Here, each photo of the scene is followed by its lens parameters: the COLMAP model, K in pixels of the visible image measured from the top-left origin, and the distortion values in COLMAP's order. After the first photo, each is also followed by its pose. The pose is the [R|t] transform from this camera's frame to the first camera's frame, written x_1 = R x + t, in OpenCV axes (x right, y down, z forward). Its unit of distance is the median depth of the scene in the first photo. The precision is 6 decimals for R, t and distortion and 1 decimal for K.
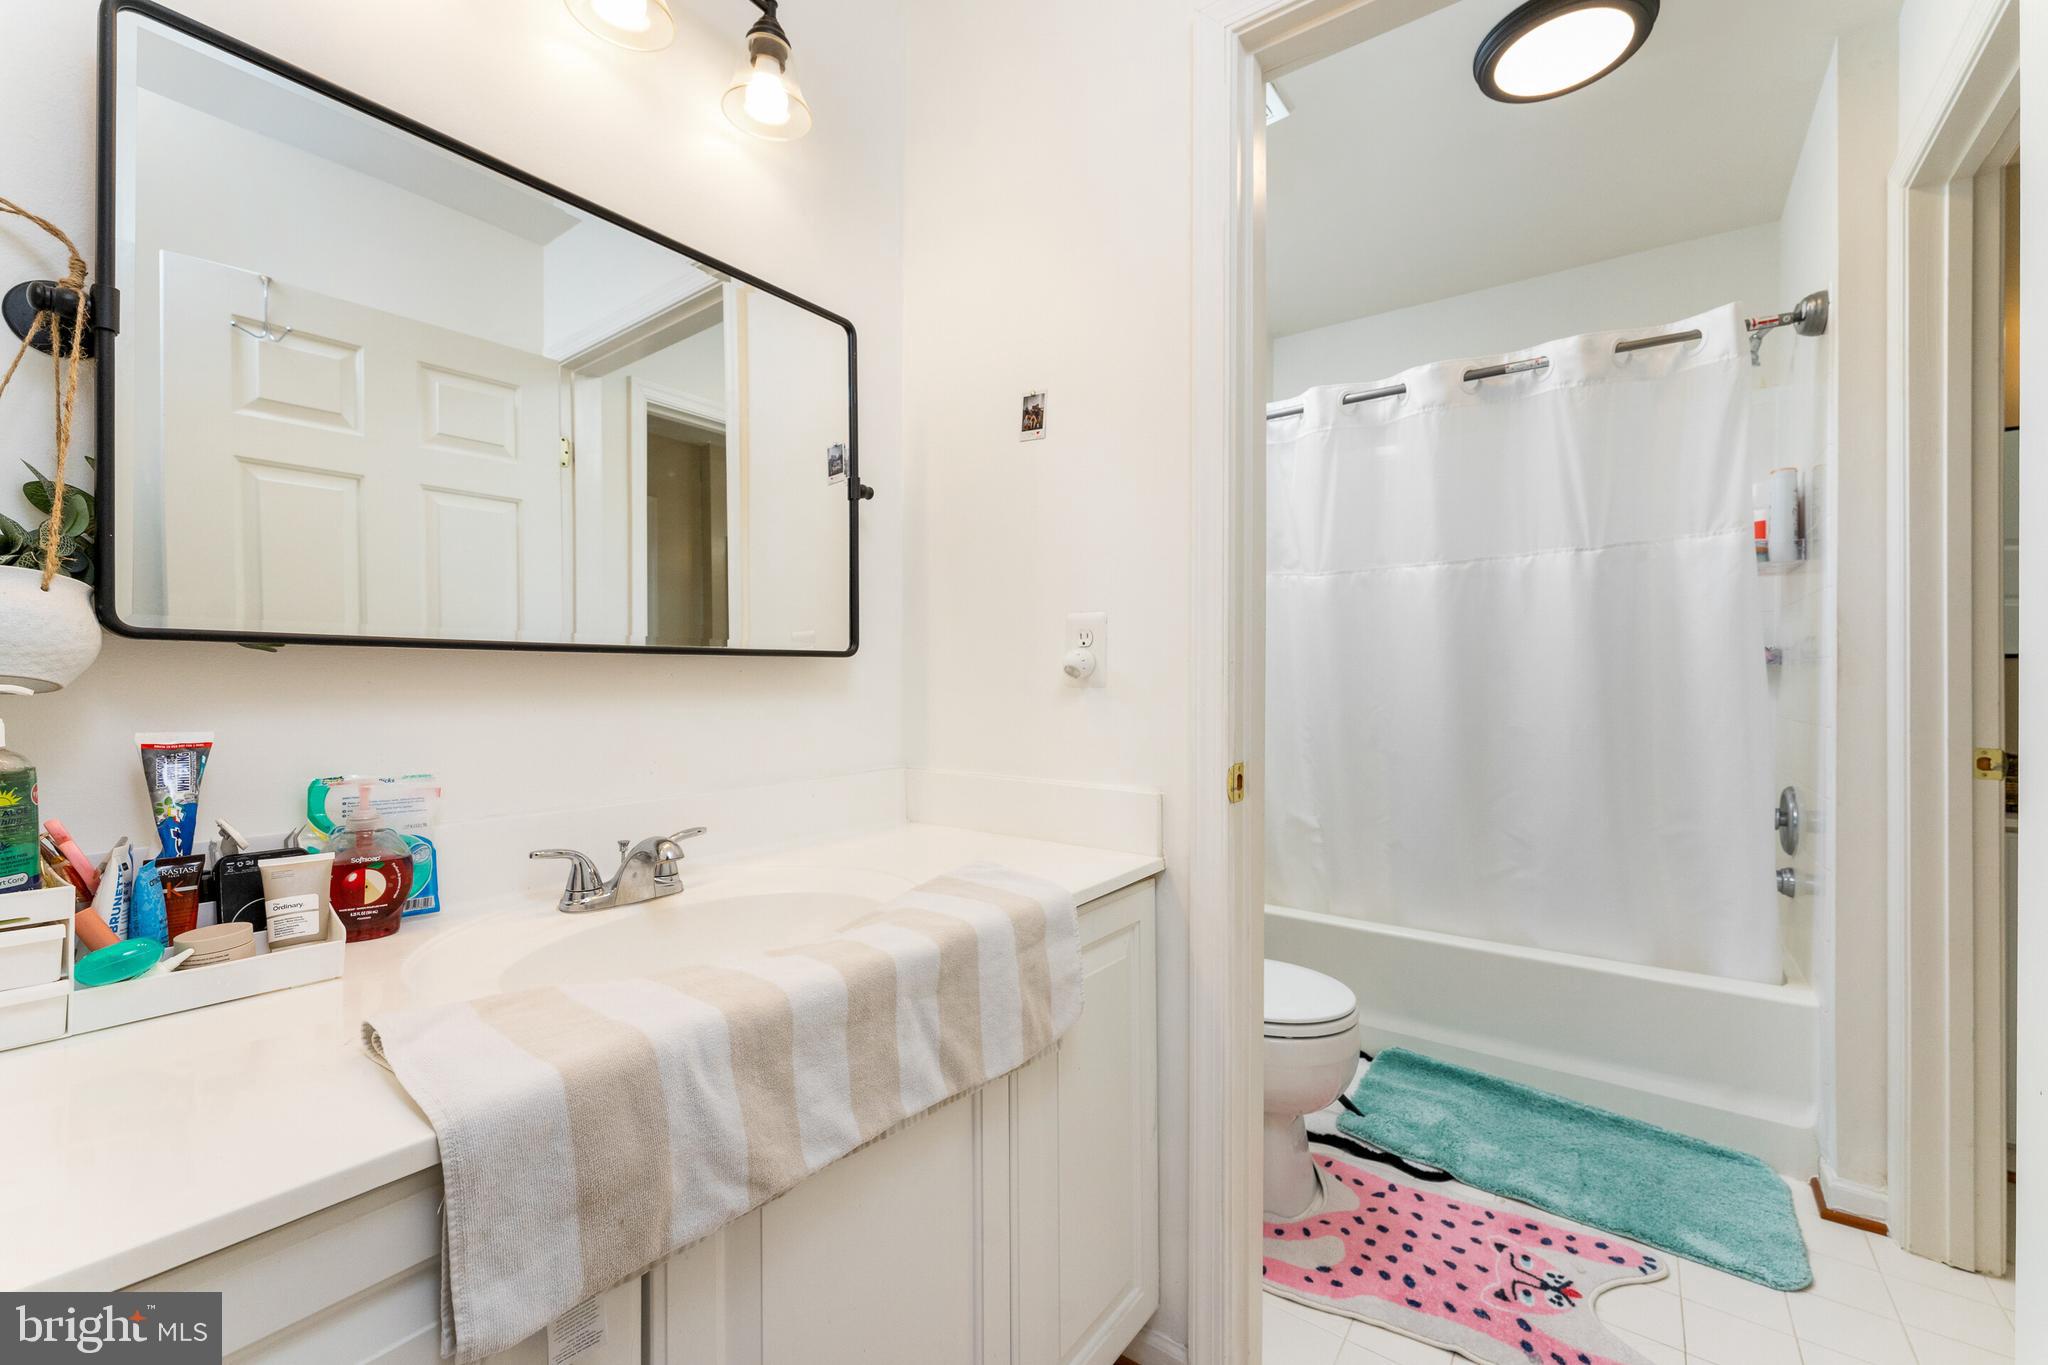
lens RADIAL K [[832.1, 0, 1026.5], [0, 832.1, 681.8], [0, 0, 1]] dist [-0.000771, 0.001082]
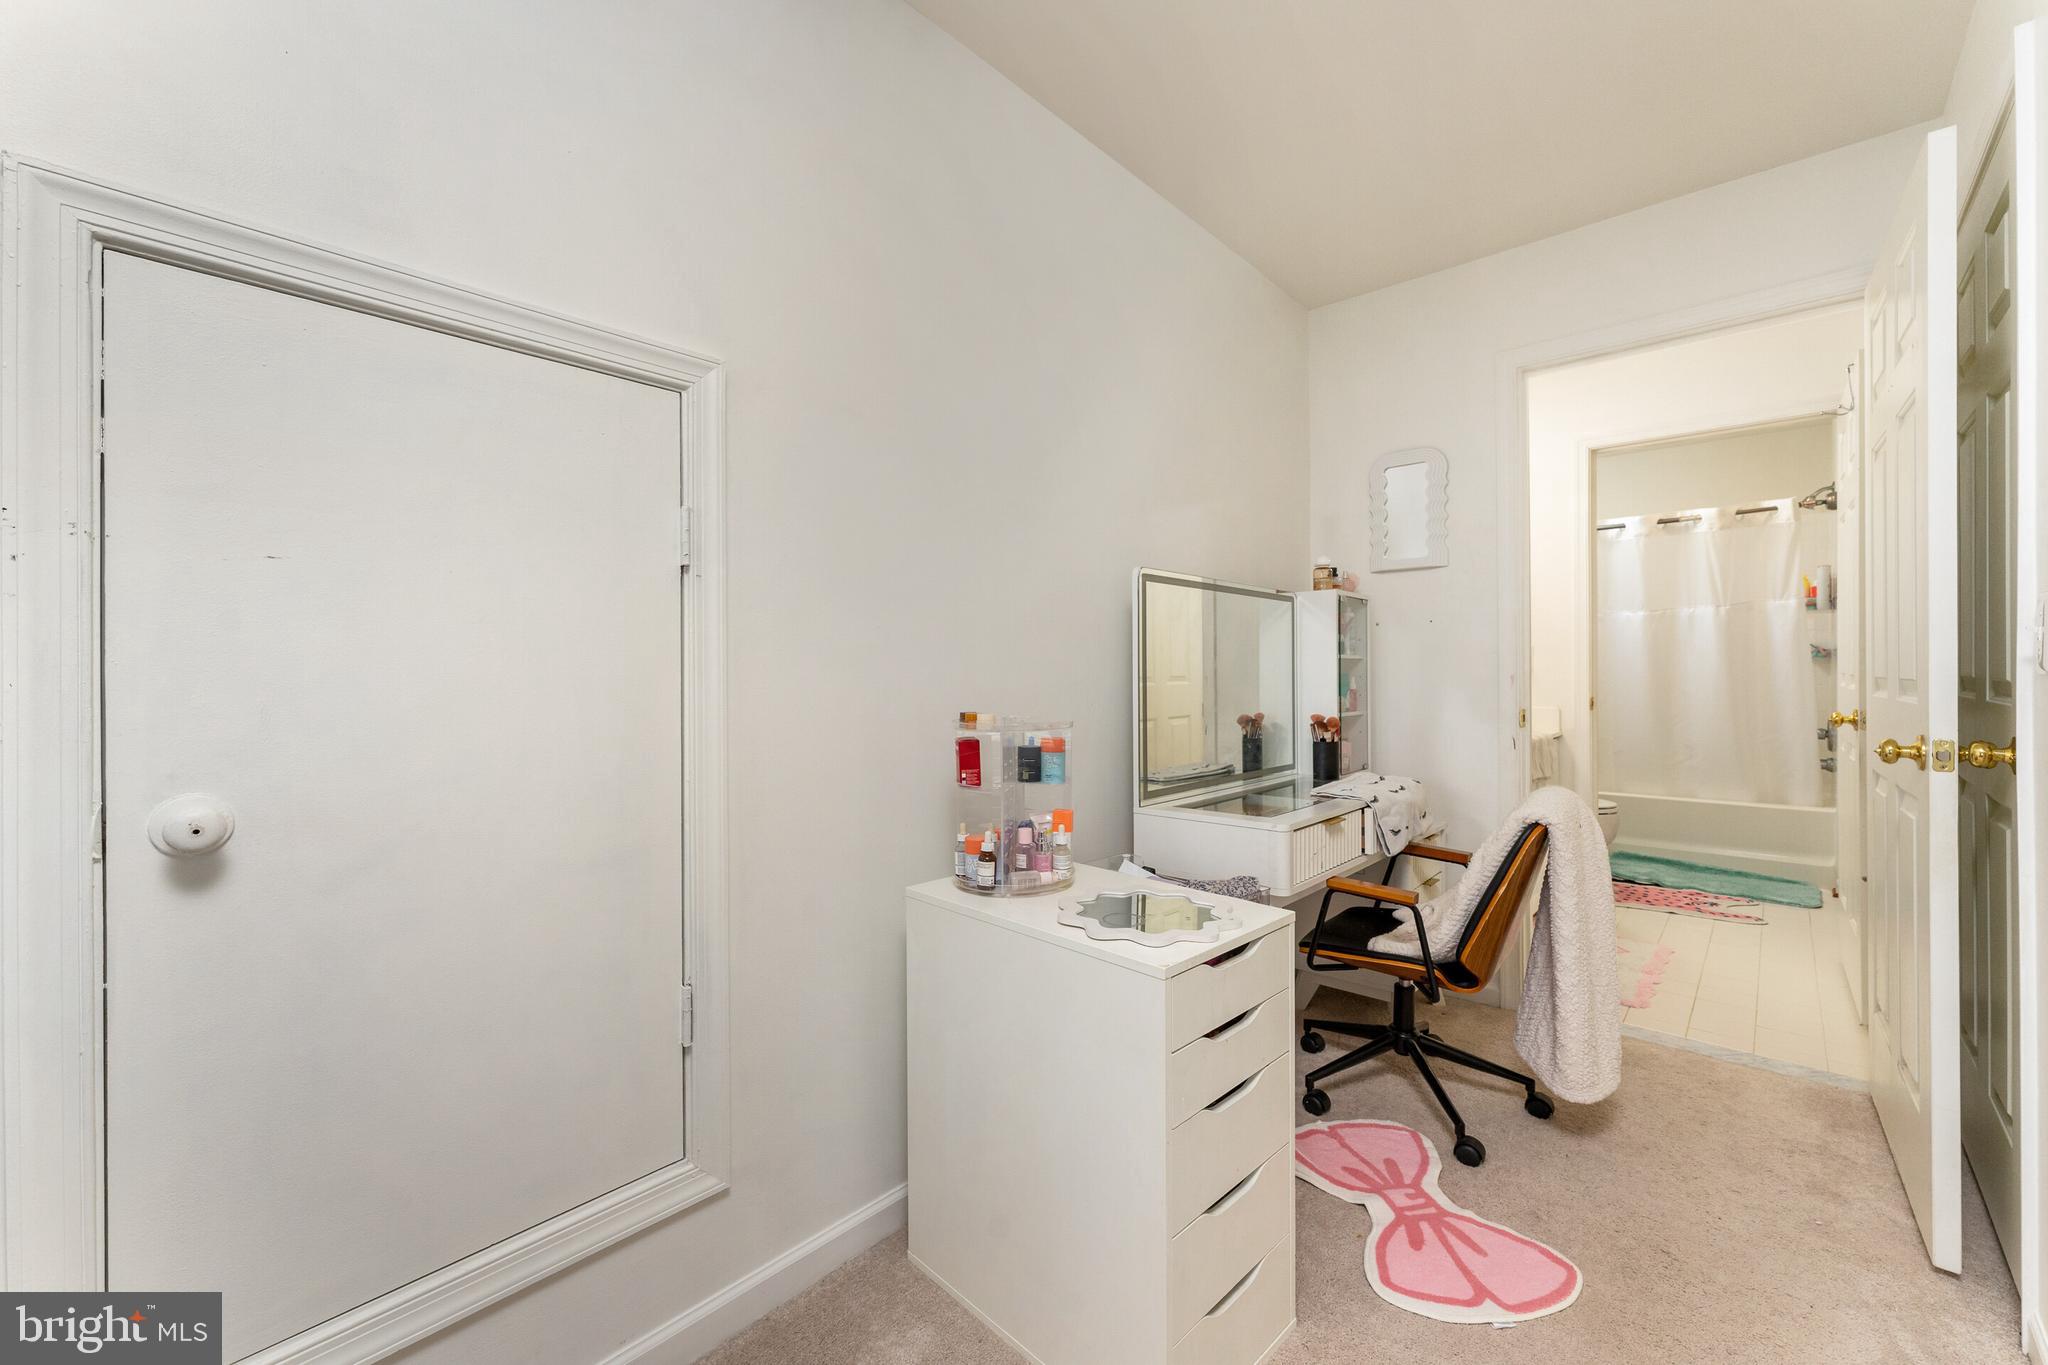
lens RADIAL K [[832.1, 0, 1022.1], [0, 832.1, 681.6], [0, 0, 1]] dist [-0.000771, 0.001082]
pose [[0.994310, -0.009753, -0.106081, -0.879849], [0.010218, 0.999940, 0.003838, 0.009020], [0.106038, -0.004900, 0.994350, -1.304445]]
